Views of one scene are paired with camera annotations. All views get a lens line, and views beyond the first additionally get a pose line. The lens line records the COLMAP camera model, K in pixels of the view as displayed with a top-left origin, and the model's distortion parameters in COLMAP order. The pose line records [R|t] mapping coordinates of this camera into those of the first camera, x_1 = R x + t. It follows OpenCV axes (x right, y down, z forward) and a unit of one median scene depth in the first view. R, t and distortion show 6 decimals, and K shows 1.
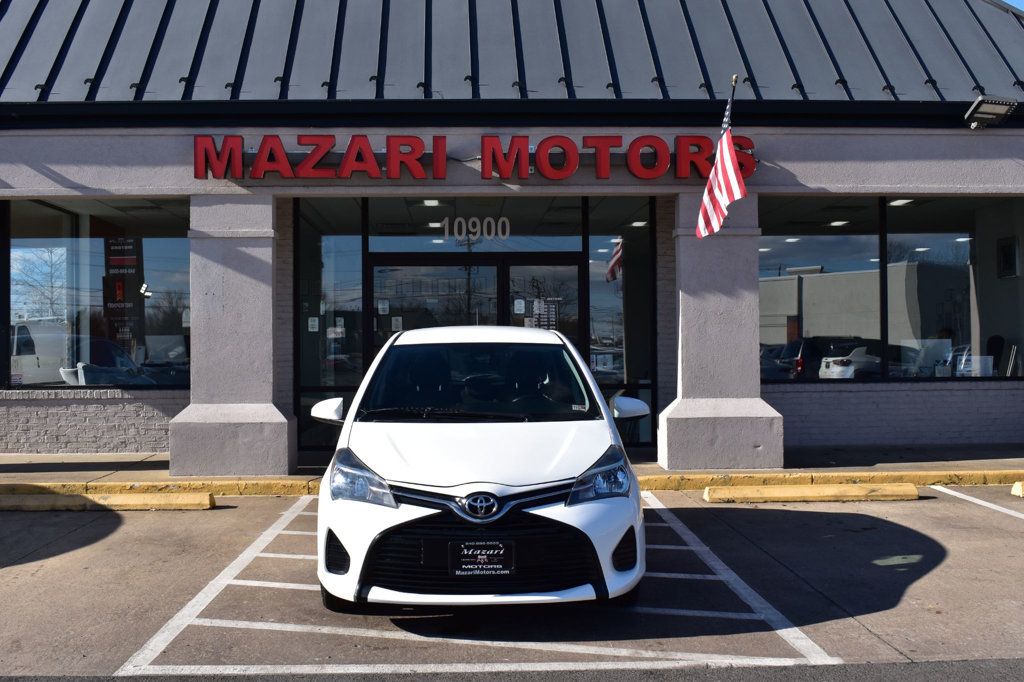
lens RADIAL K [[1161.3, 0, 512.0], [0, 1161.3, 341.0], [0, 0, 1]] dist [-0.044665, -0.015764]
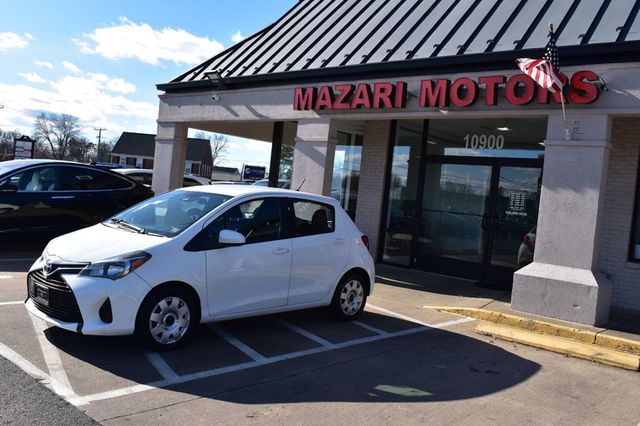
lens RADIAL K [[605.6, 0, 320.0], [0, 605.6, 213.0], [0, 0, 1]] dist [-0.077384, -0.001757]
pose [[0.708033, 0.095542, -0.699686, 0.469086], [-0.096911, 0.994577, 0.037742, -0.011238], [0.699498, 0.041084, 0.713453, 0.308200]]
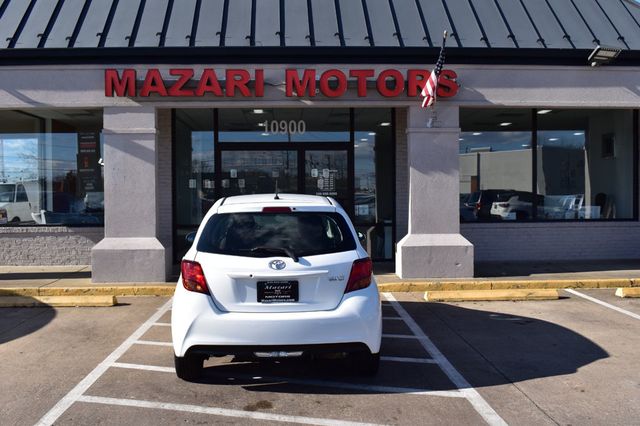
lens RADIAL K [[656.4, 0, 320.0], [0, 656.4, 213.0], [0, 0, 1]] dist [-0.063544, 0.003878]
pose [[0.999969, 0.000171, 0.007926, 0.013355], [-0.000459, 0.999336, 0.036424, -0.012823], [-0.007915, -0.036426, 0.999305, 0.095322]]
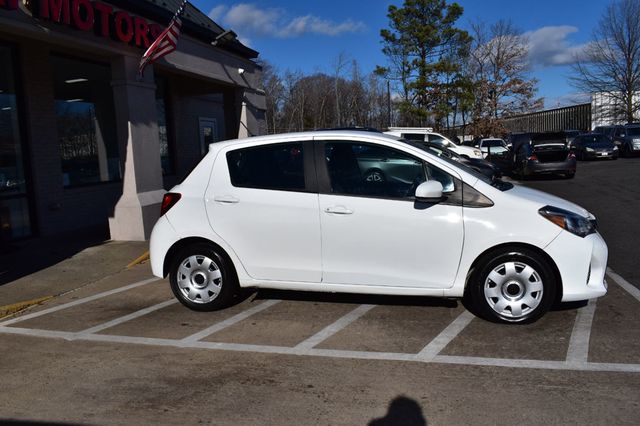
lens RADIAL K [[488.5, 0, 320.0], [0, 488.5, 213.0], [0, 0, 1]] dist [-0.012866, -0.003000]
pose [[0.269091, -0.145368, 0.952081, -0.425138], [0.055085, 0.989248, 0.135474, 0.003358], [-0.961538, 0.015991, 0.274205, 0.591796]]
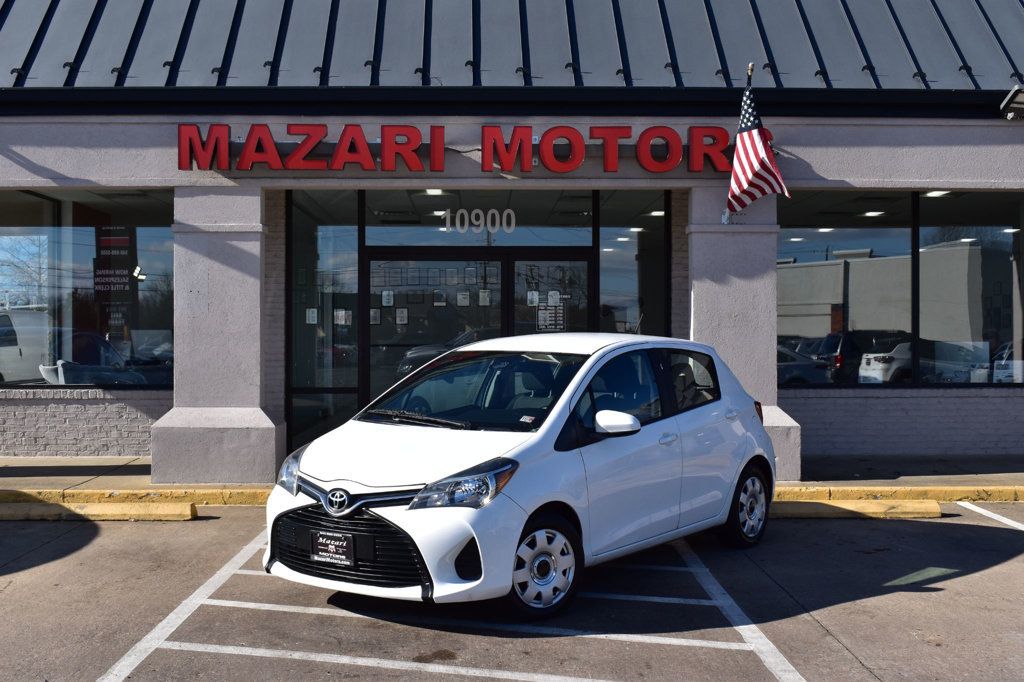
lens RADIAL K [[1256.0, 0, 512.0], [0, 1256.0, 341.0], [0, 0, 1]] dist [-0.033975, -0.015126]
pose [[0.999778, 0.007609, -0.019665, 0.019208], [-0.007388, 0.999909, 0.011296, -0.013546], [0.019749, -0.011149, 0.999743, -0.020649]]
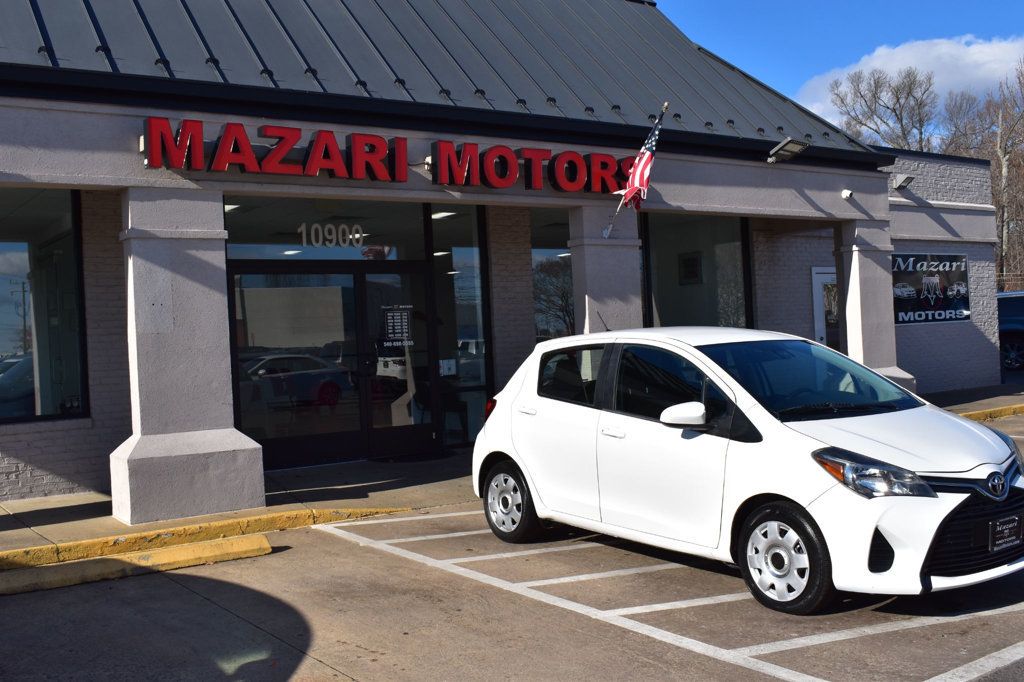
lens RADIAL K [[1050.3, 0, 512.0], [0, 1050.3, 341.0], [0, 0, 1]] dist [-0.063544, 0.003878]
pose [[0.834827, -0.033305, 0.549504, -0.463007], [0.038324, 0.999263, 0.002342, -0.005751], [-0.549177, 0.019105, 0.835488, 0.218804]]
